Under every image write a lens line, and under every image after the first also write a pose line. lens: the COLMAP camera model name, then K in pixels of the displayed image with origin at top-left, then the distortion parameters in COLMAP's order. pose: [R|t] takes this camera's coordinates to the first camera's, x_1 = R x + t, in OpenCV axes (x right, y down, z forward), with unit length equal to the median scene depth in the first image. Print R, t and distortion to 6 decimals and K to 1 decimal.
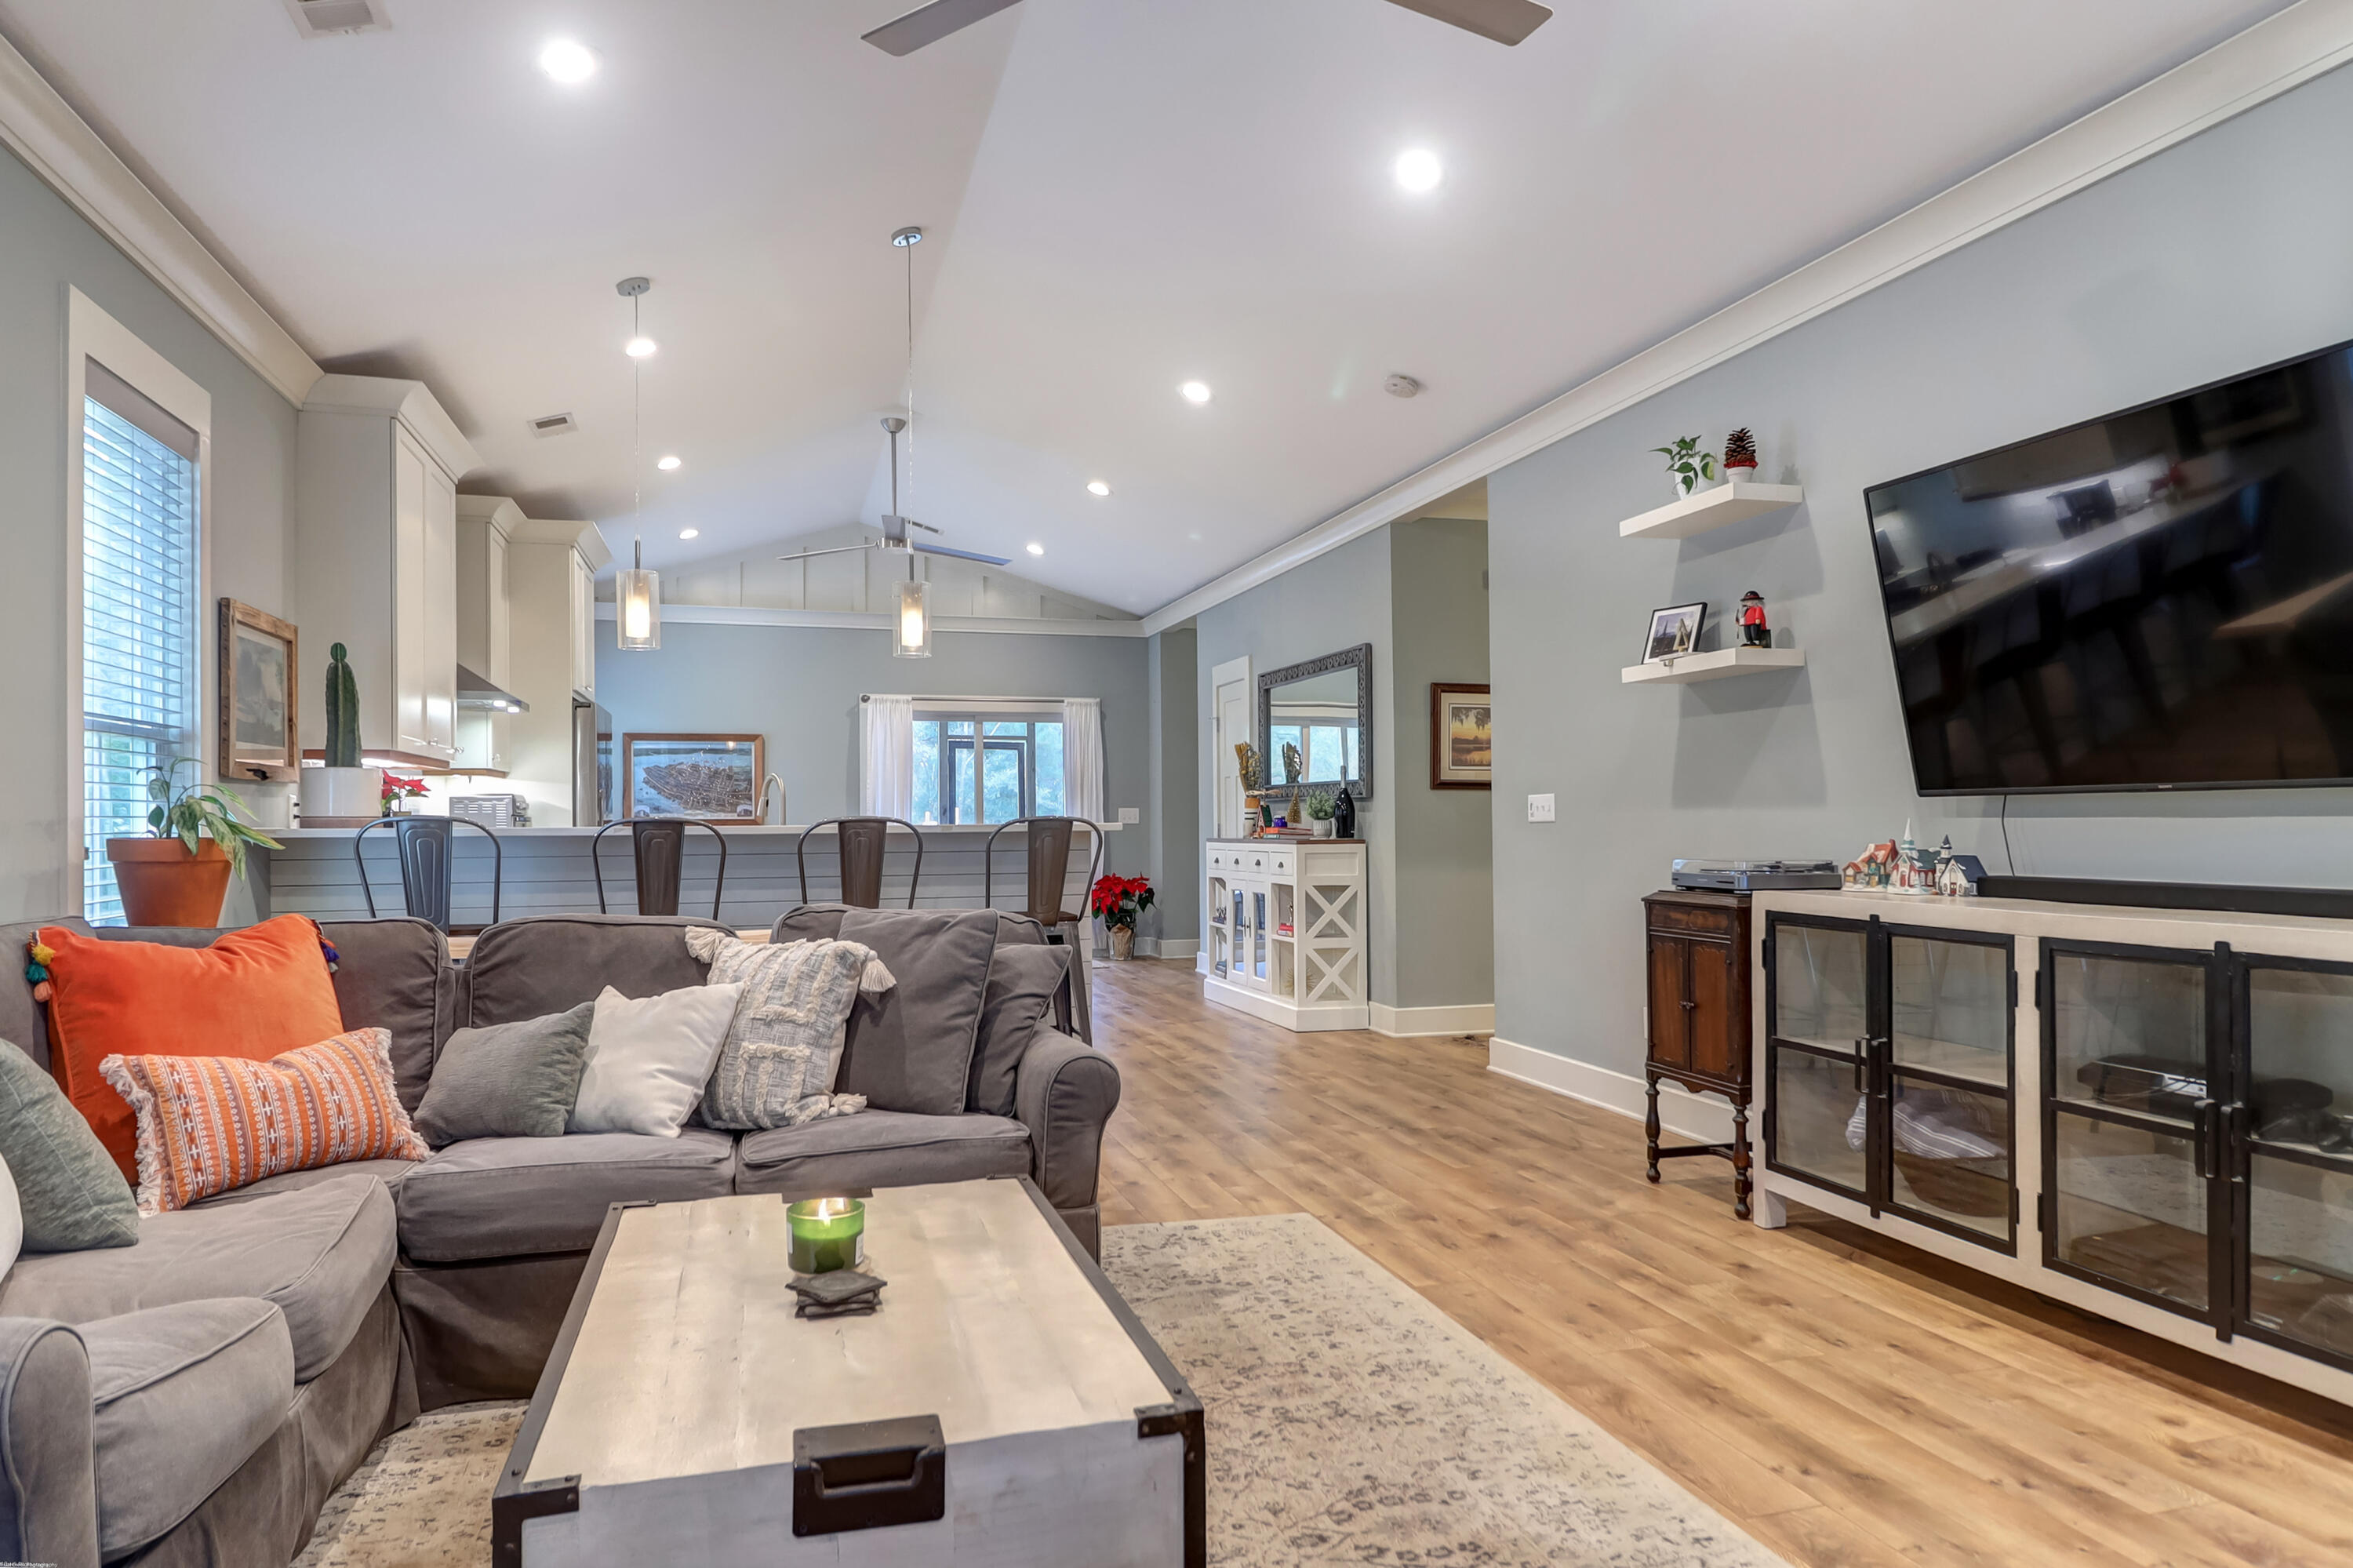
lens RADIAL K [[1445.5, 0, 1178.5], [0, 1445.5, 829.6], [0, 0, 1]] dist [-0.007829, -0.001956]
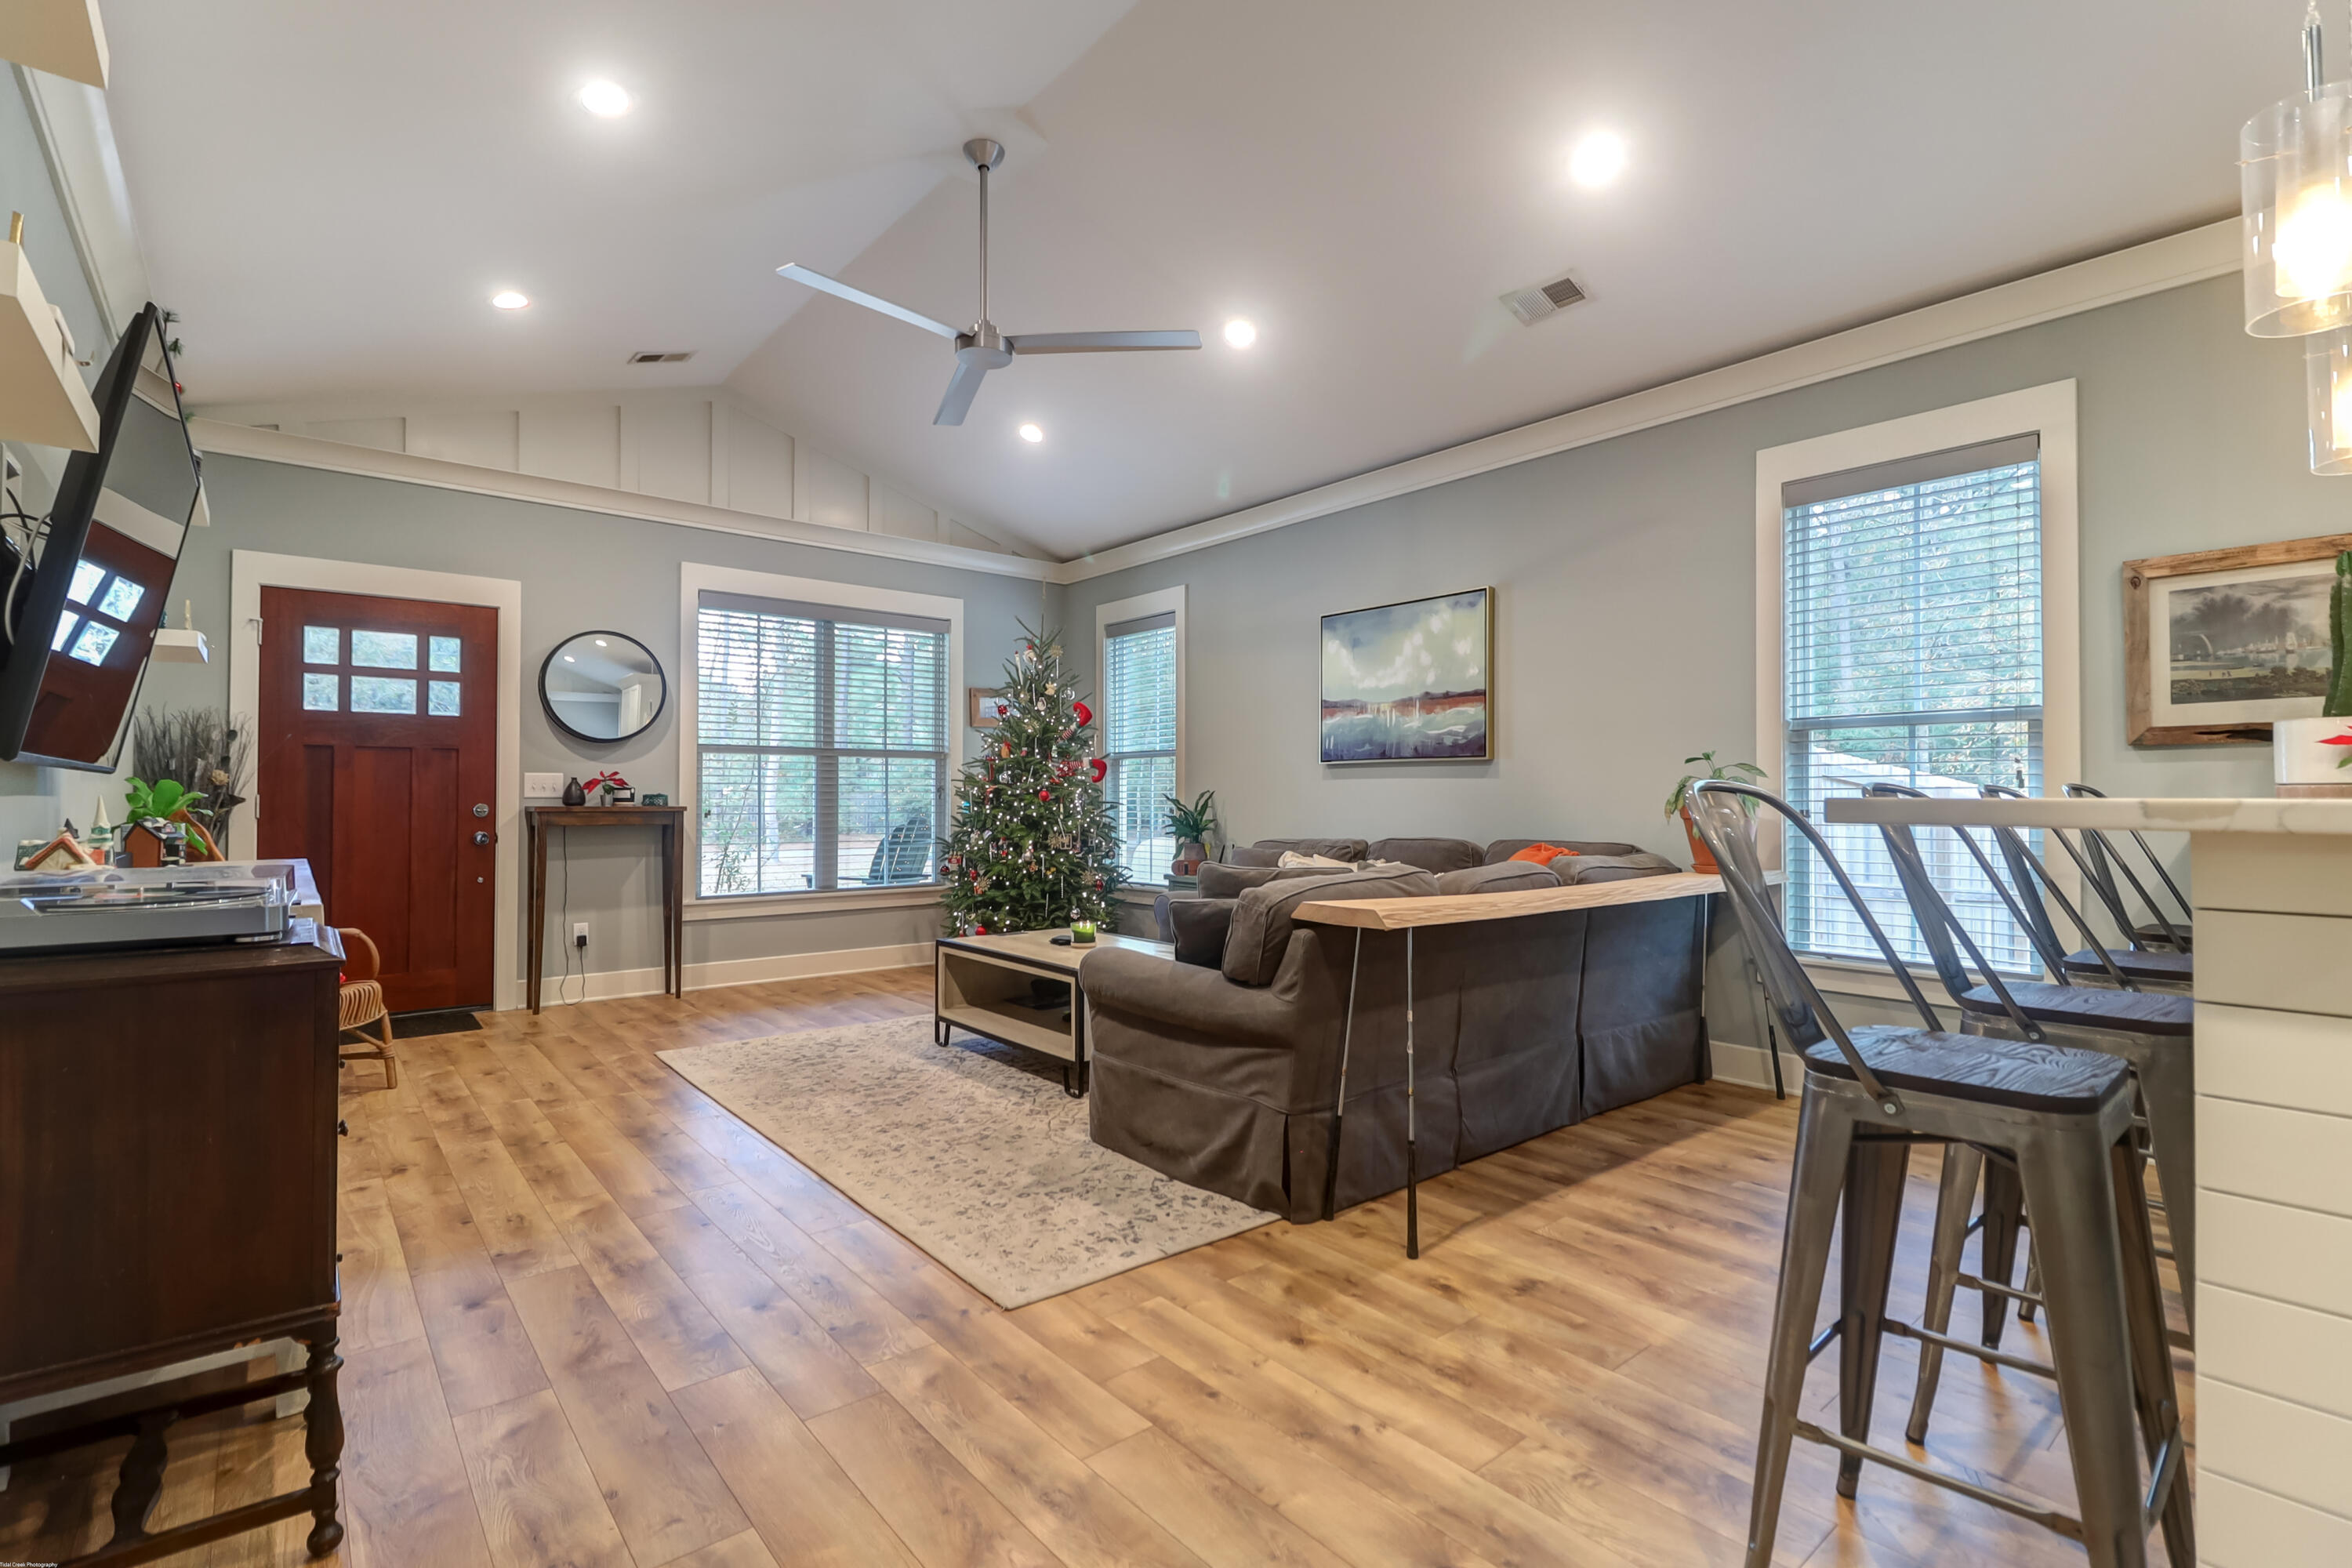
lens RADIAL K [[1073.9, 0, 1186.2], [0, 1073.9, 783.1], [0, 0, 1]] dist [0.019195, -0.014032]
pose [[-0.913159, -0.004046, -0.407584, 0.272337], [-0.001554, 0.999978, -0.006444, -0.007347], [0.407601, -0.005250, -0.913145, 1.804666]]
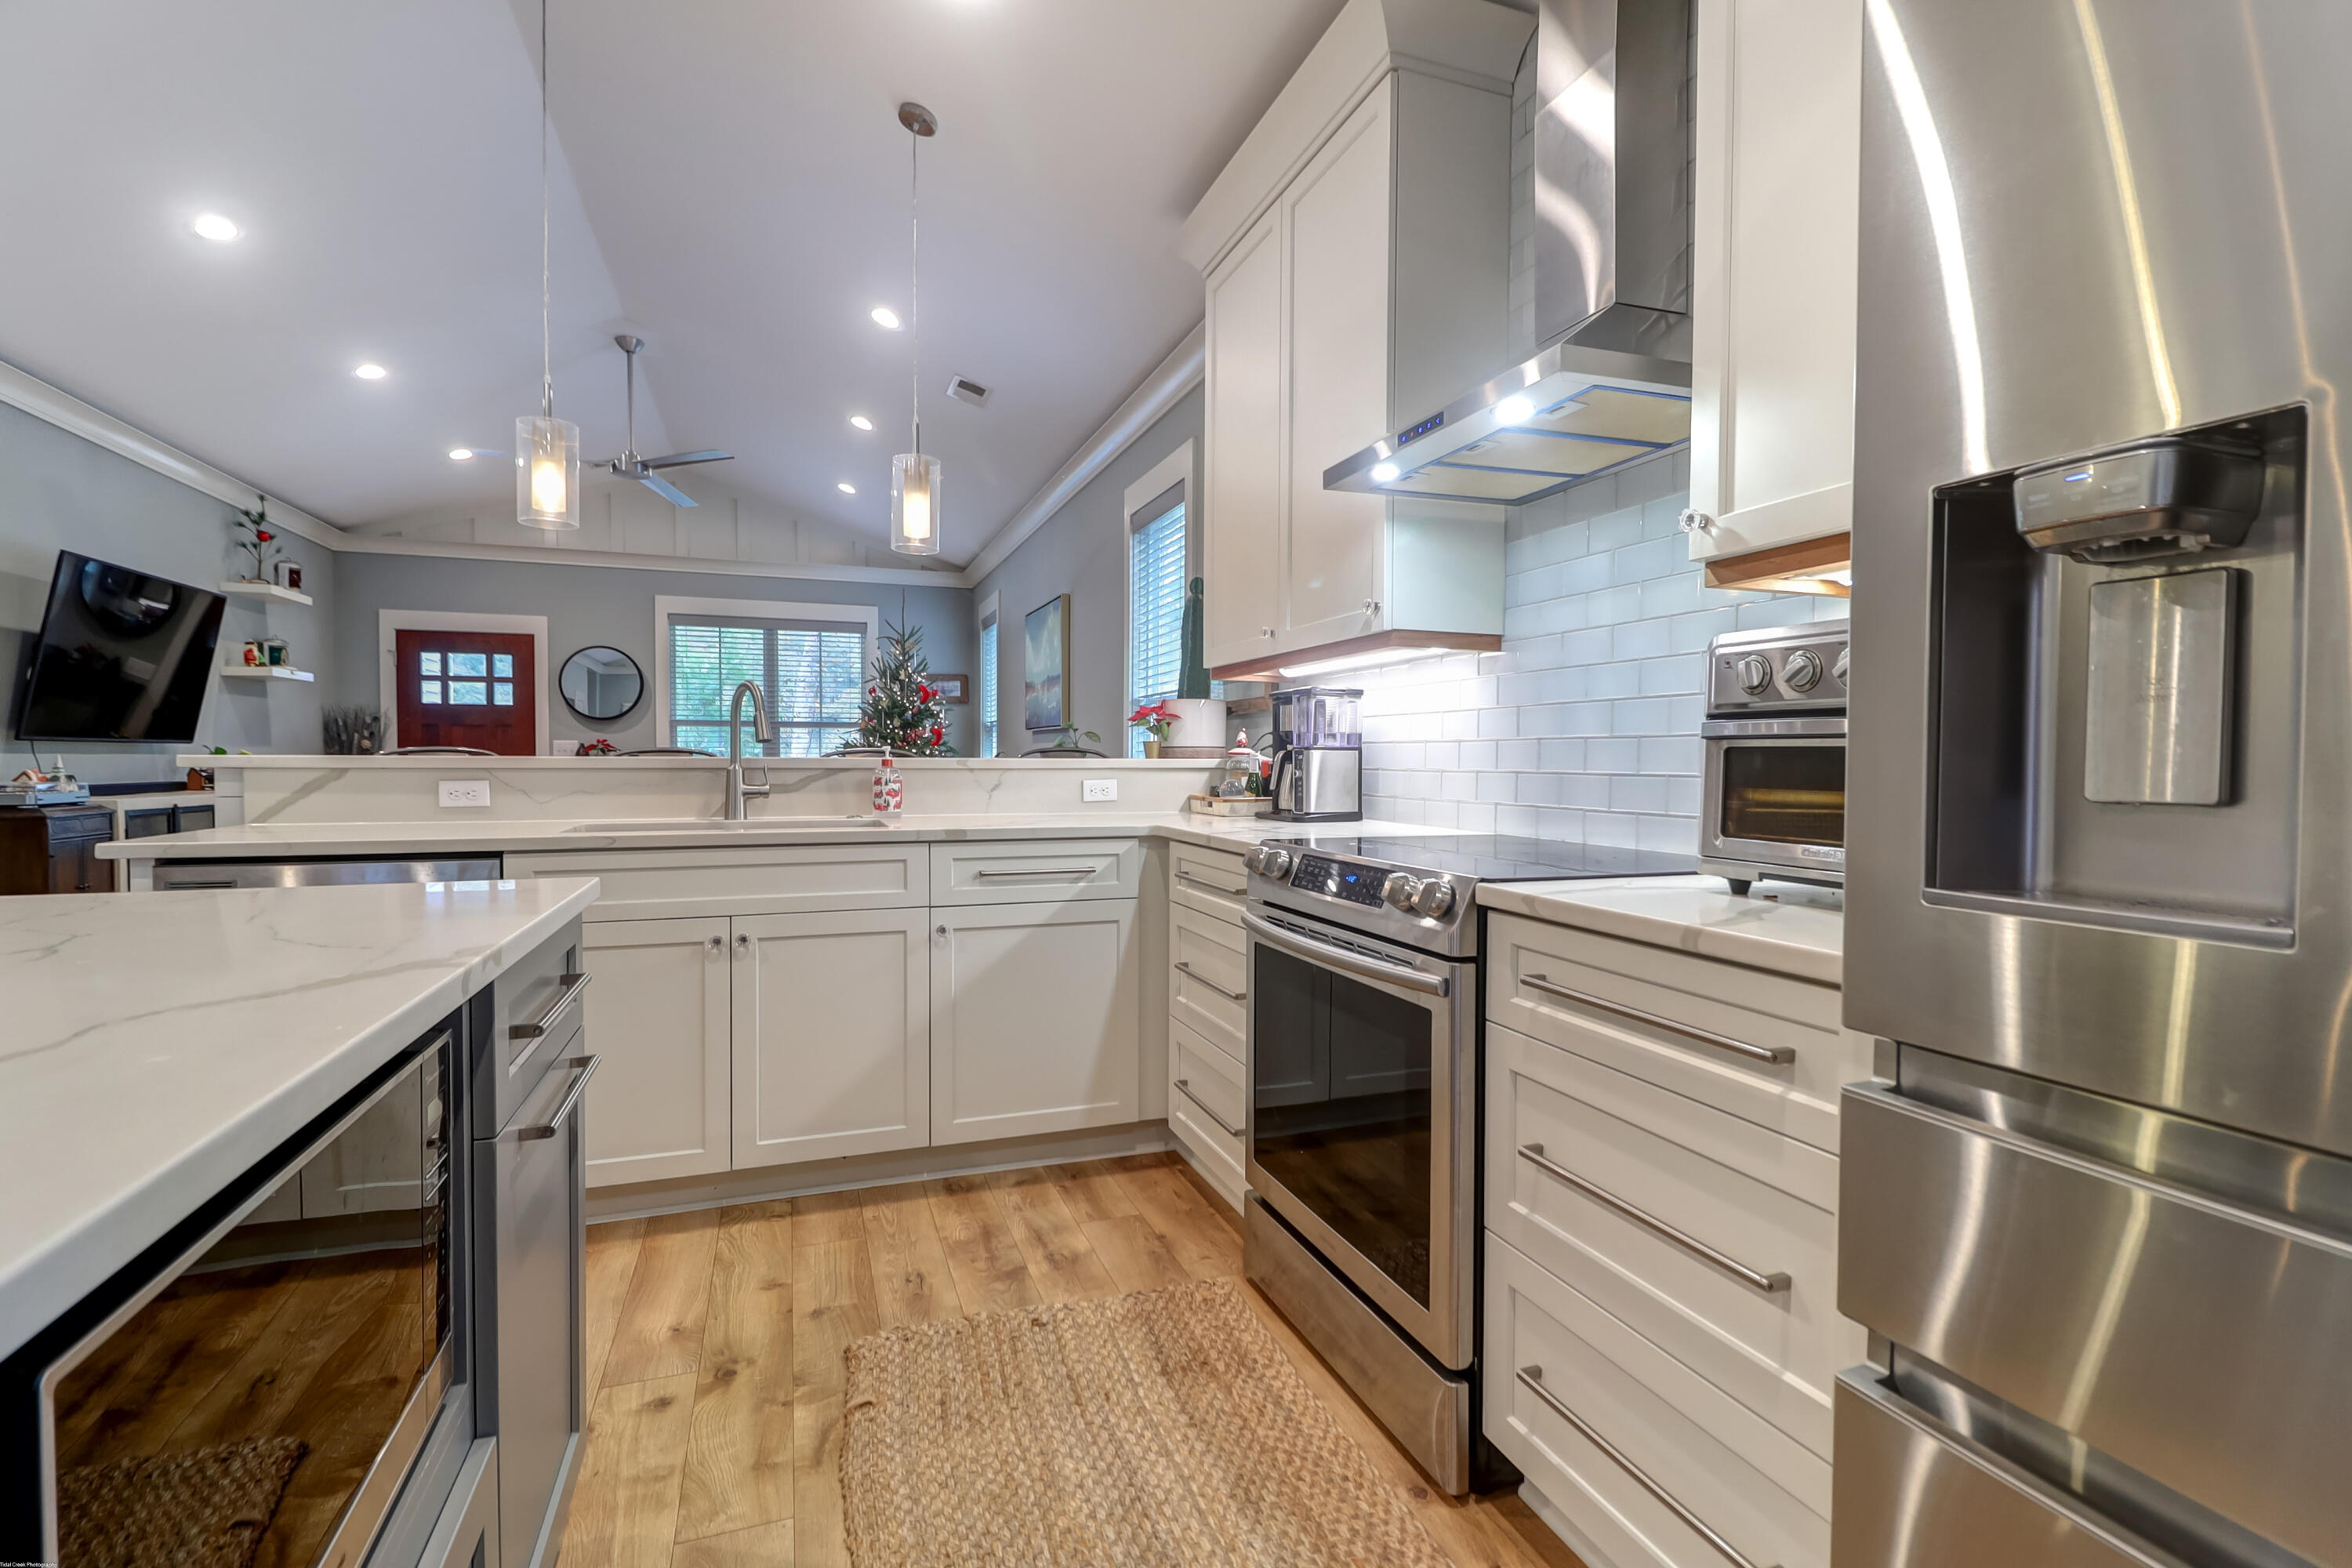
lens RADIAL K [[1073.9, 0, 1186.2], [0, 1073.9, 783.1], [0, 0, 1]] dist [0.019195, -0.014032]
pose [[-0.997304, 0.000516, -0.073385, -0.746450], [-0.001664, 0.999559, 0.029642, -0.009312], [0.073368, 0.029684, -0.996863, 2.517874]]
